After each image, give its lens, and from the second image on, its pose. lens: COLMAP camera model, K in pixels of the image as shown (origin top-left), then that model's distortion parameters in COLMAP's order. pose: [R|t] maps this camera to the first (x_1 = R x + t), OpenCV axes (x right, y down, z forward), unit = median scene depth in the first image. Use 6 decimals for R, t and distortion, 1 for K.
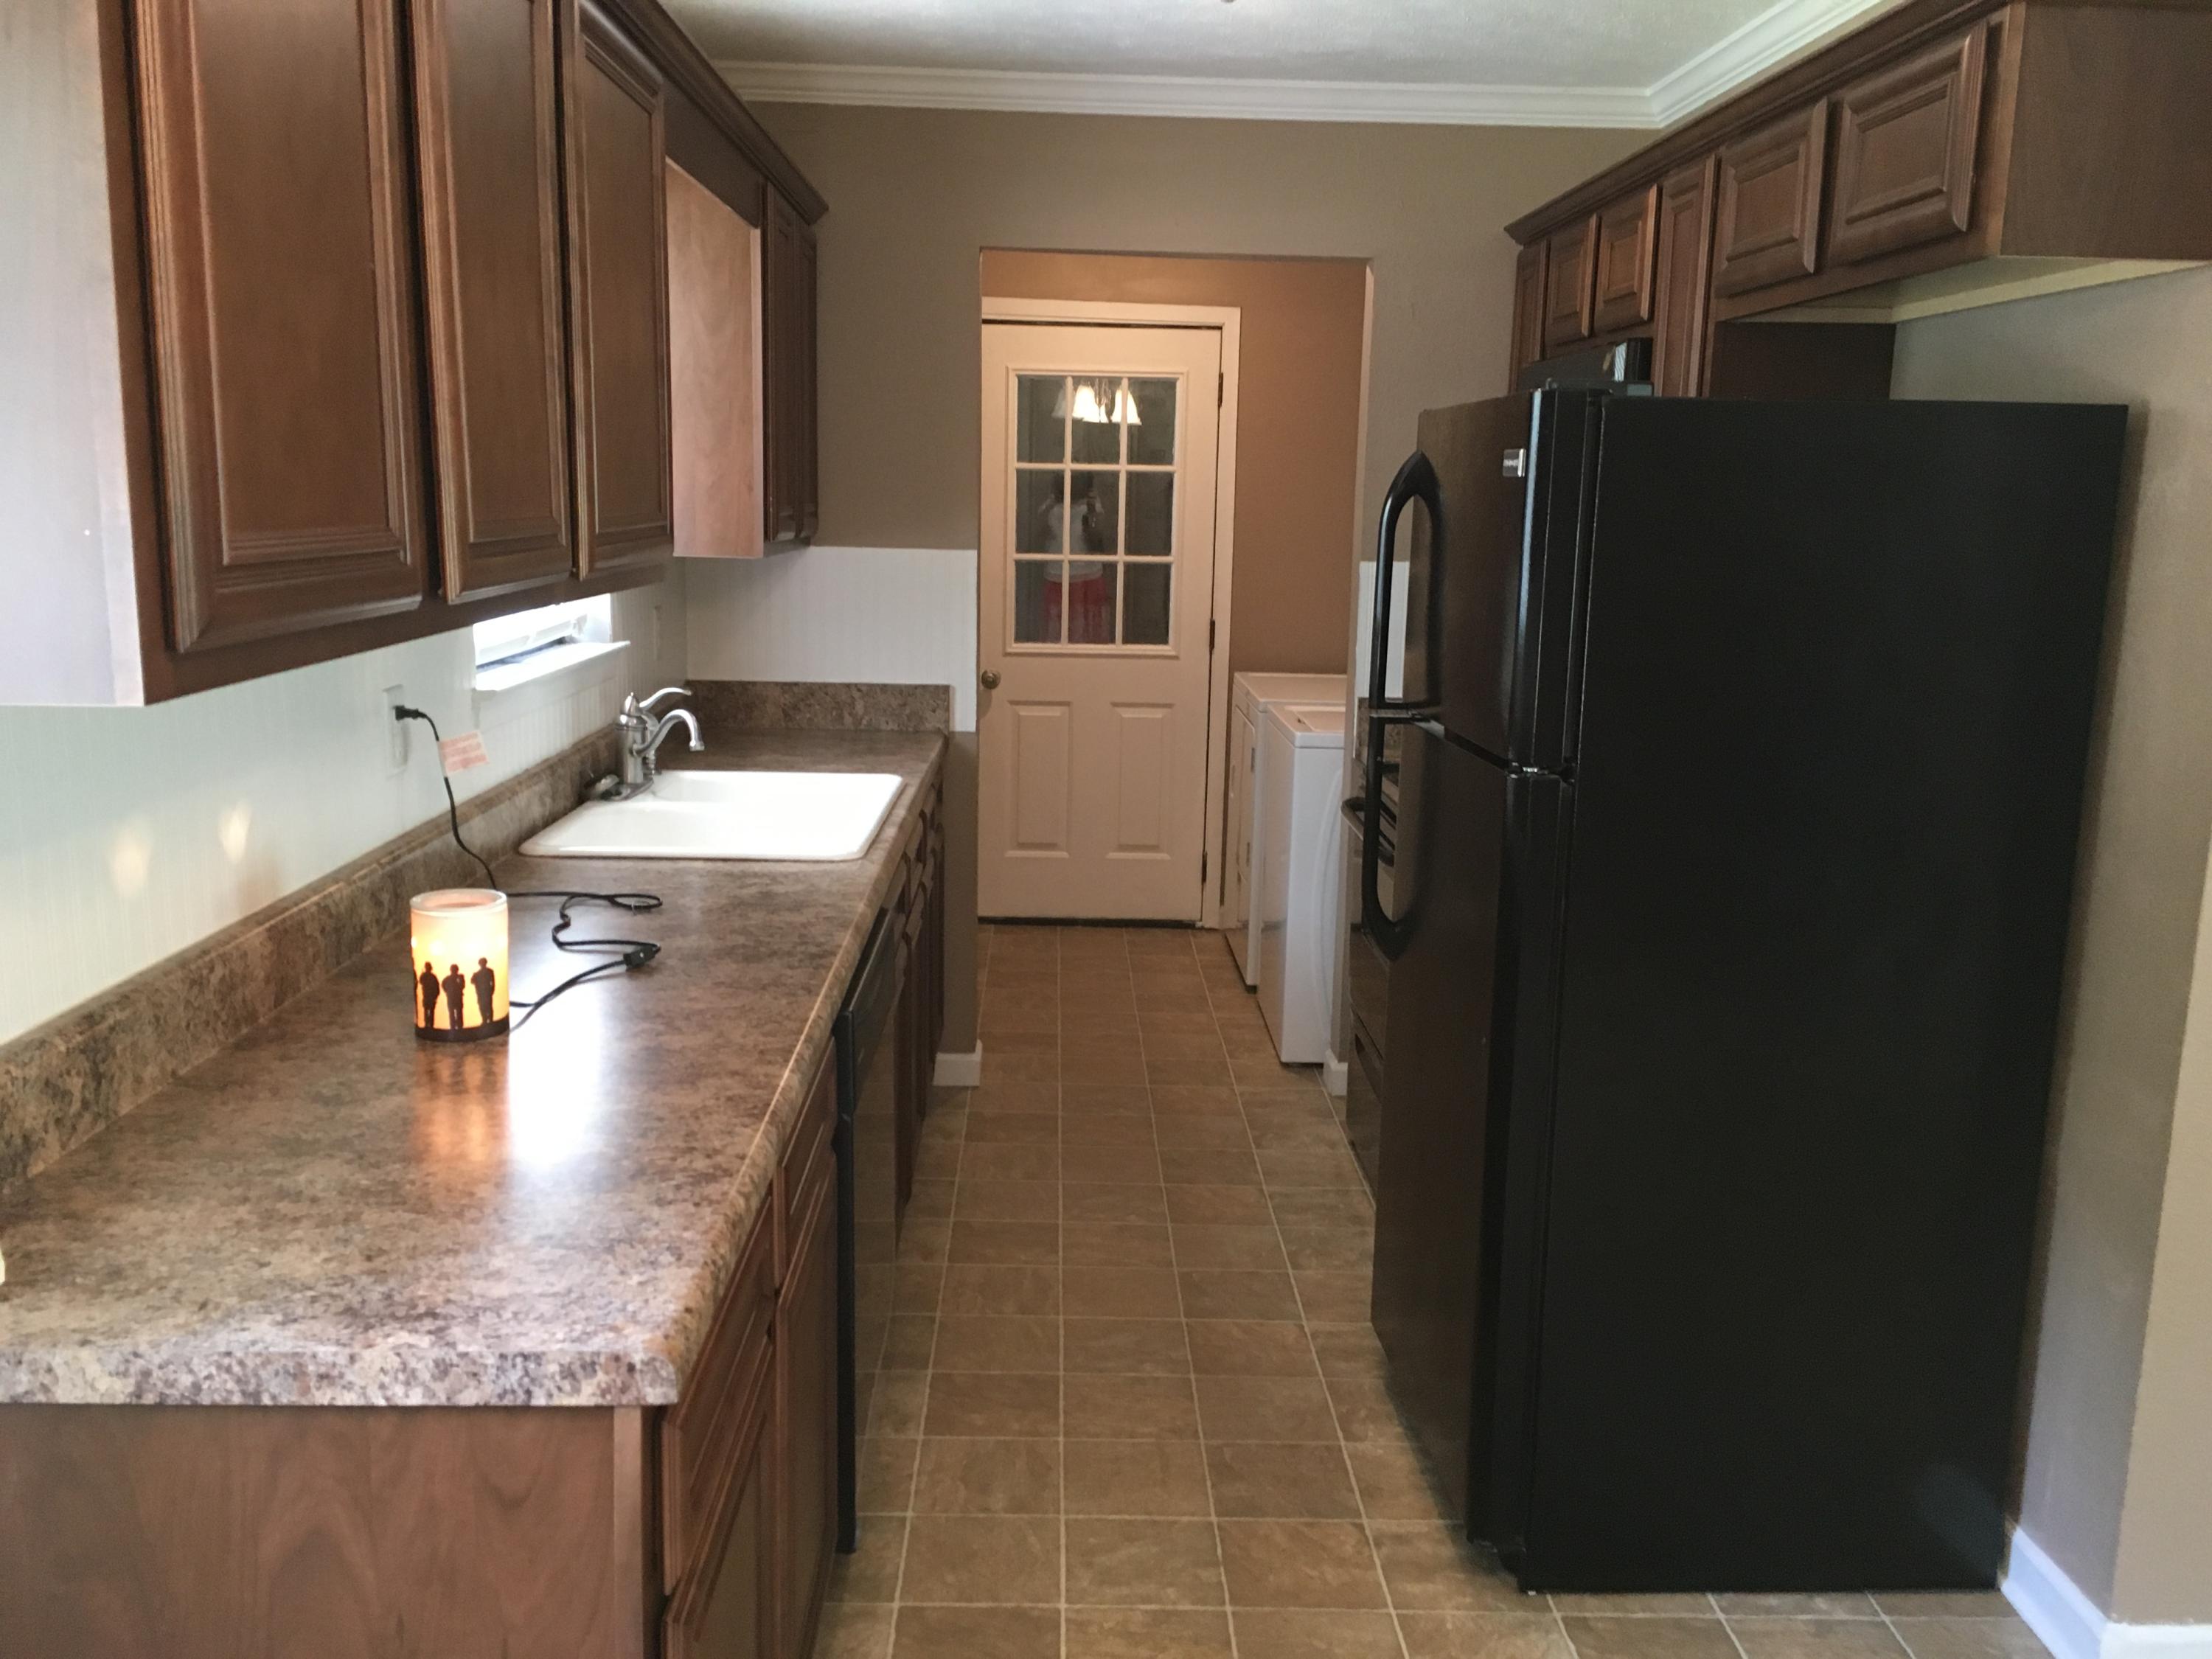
lens RADIAL K [[1896.1, 0, 1105.6], [0, 1896.1, 827.5], [0, 0, 1]] dist [0.066525, -0.067321]
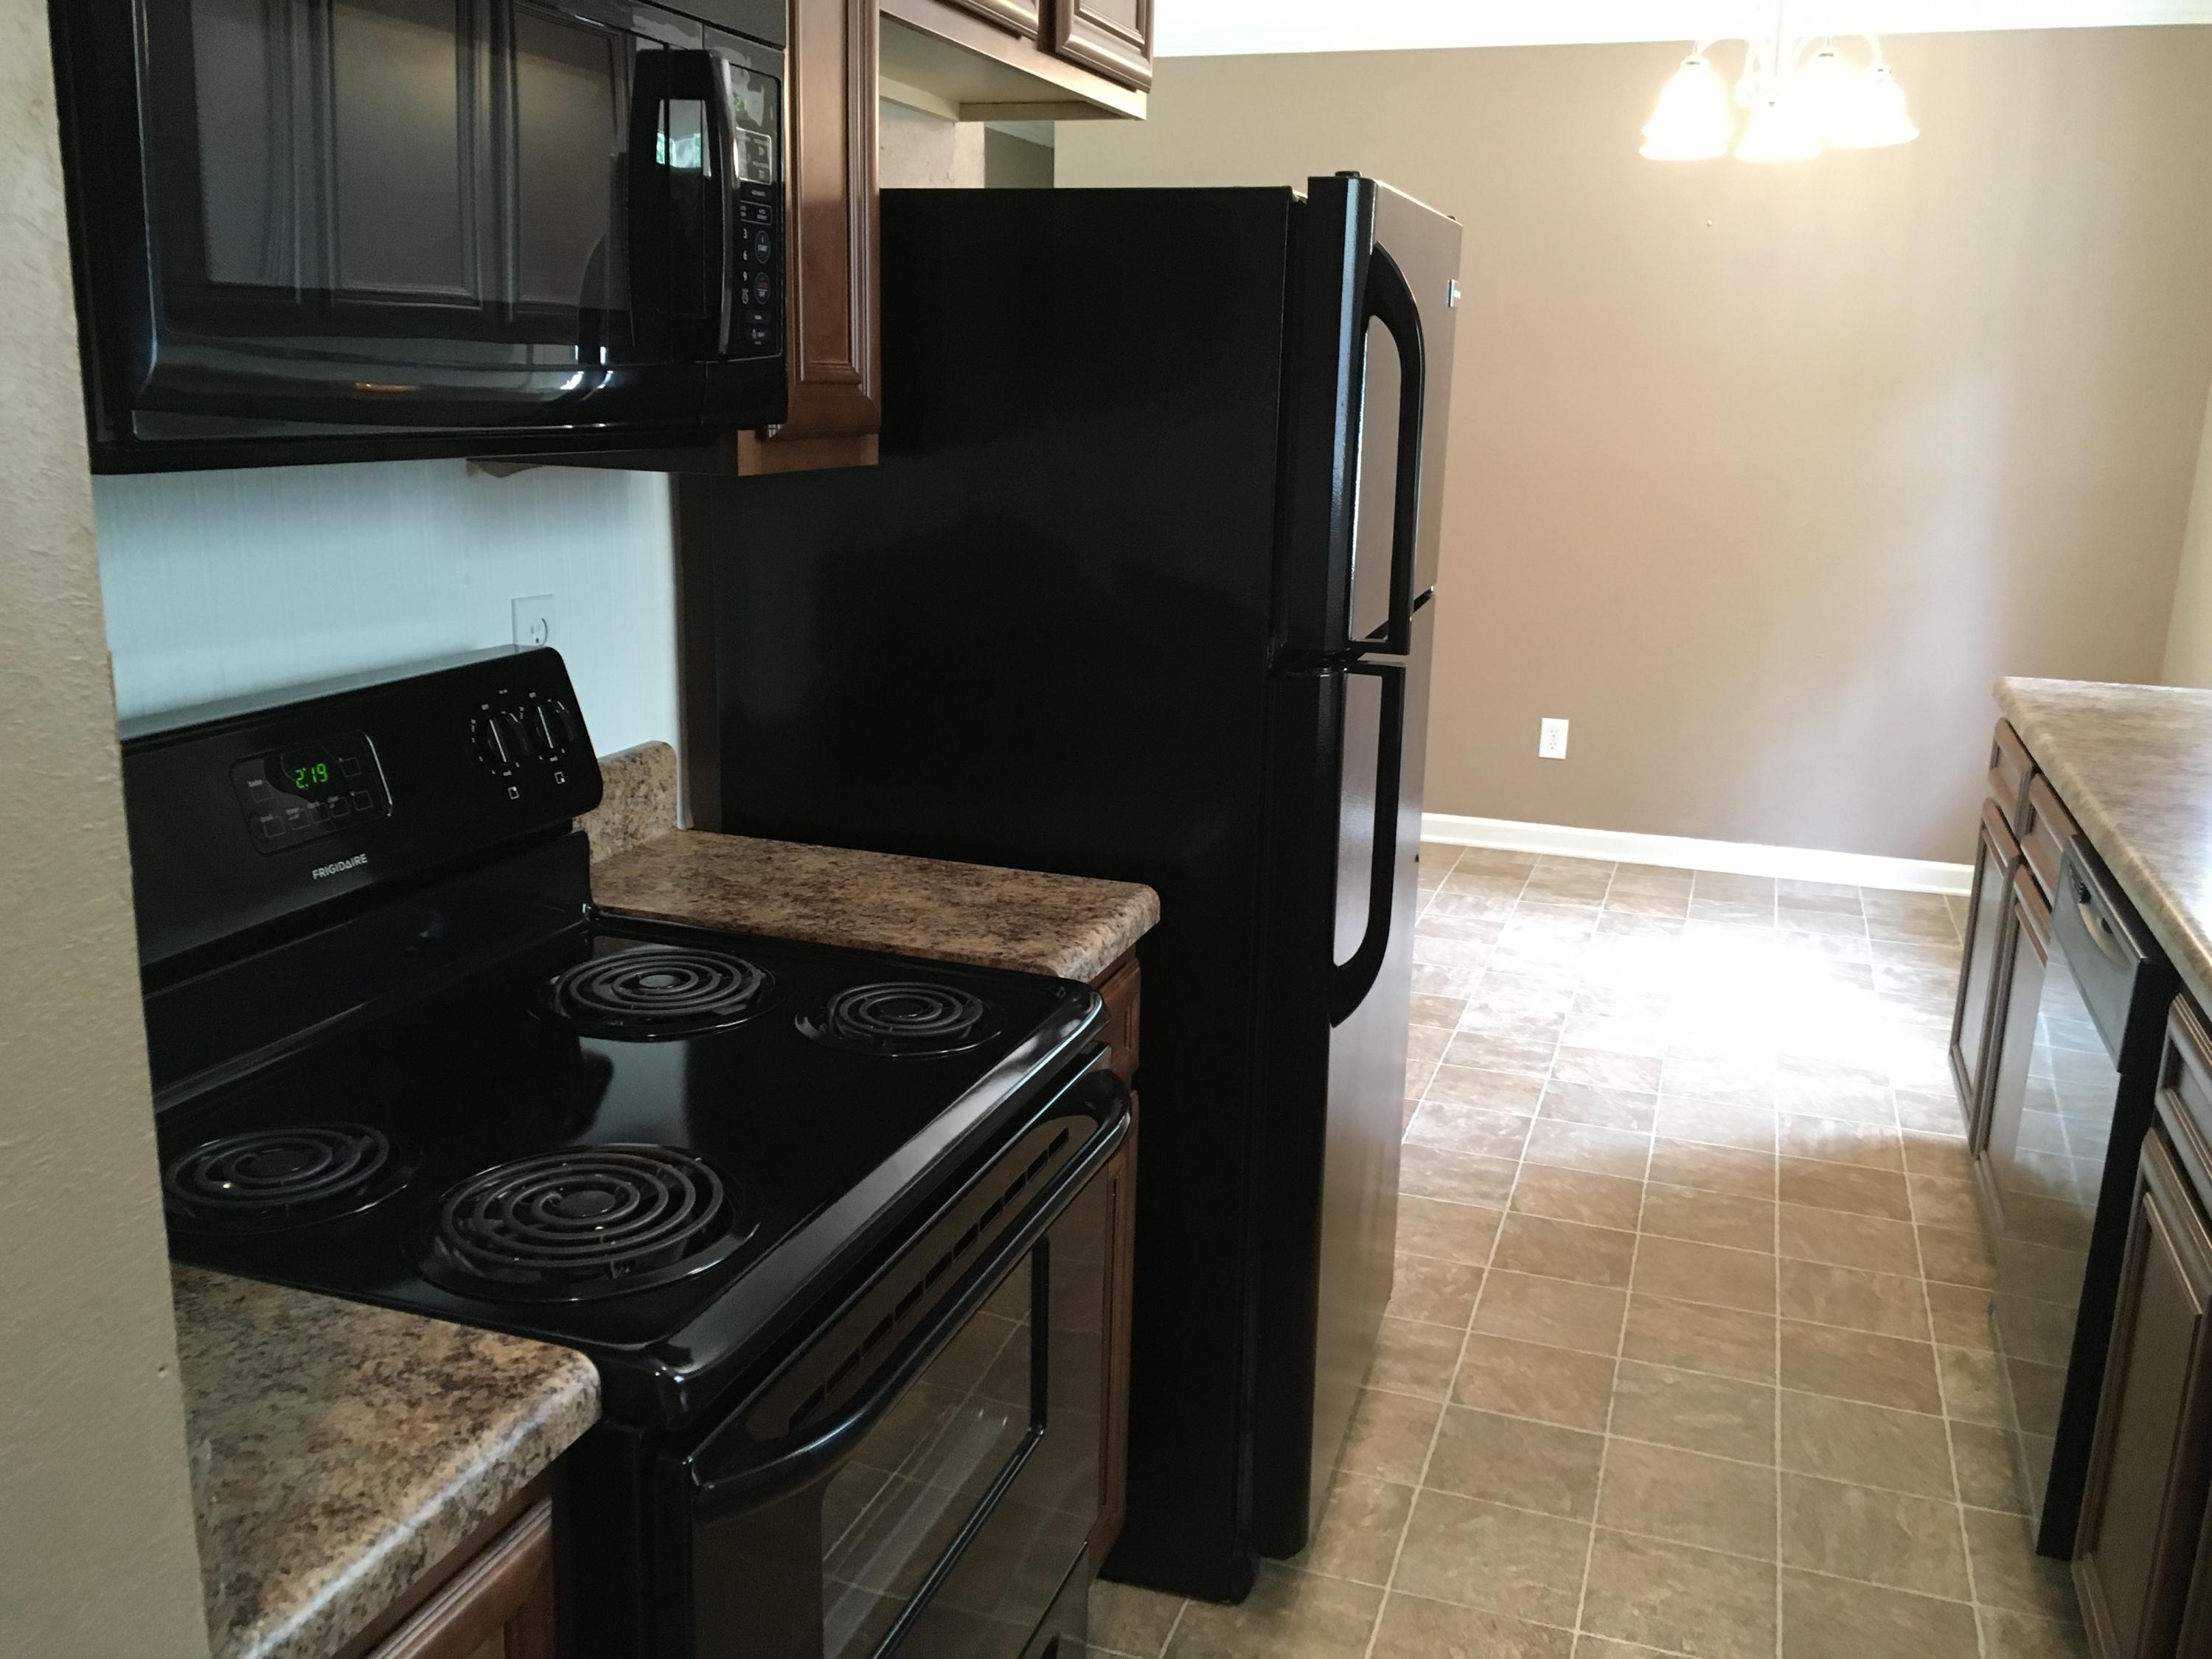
lens RADIAL K [[1896.1, 0, 1106.7], [0, 1896.1, 825.4], [0, 0, 1]] dist [0.066525, -0.067321]
pose [[-0.935421, -0.130733, 0.328477, -1.047276], [0.012228, 0.916597, 0.399626, -0.359517], [-0.353325, 0.377835, -0.855805, 2.039027]]
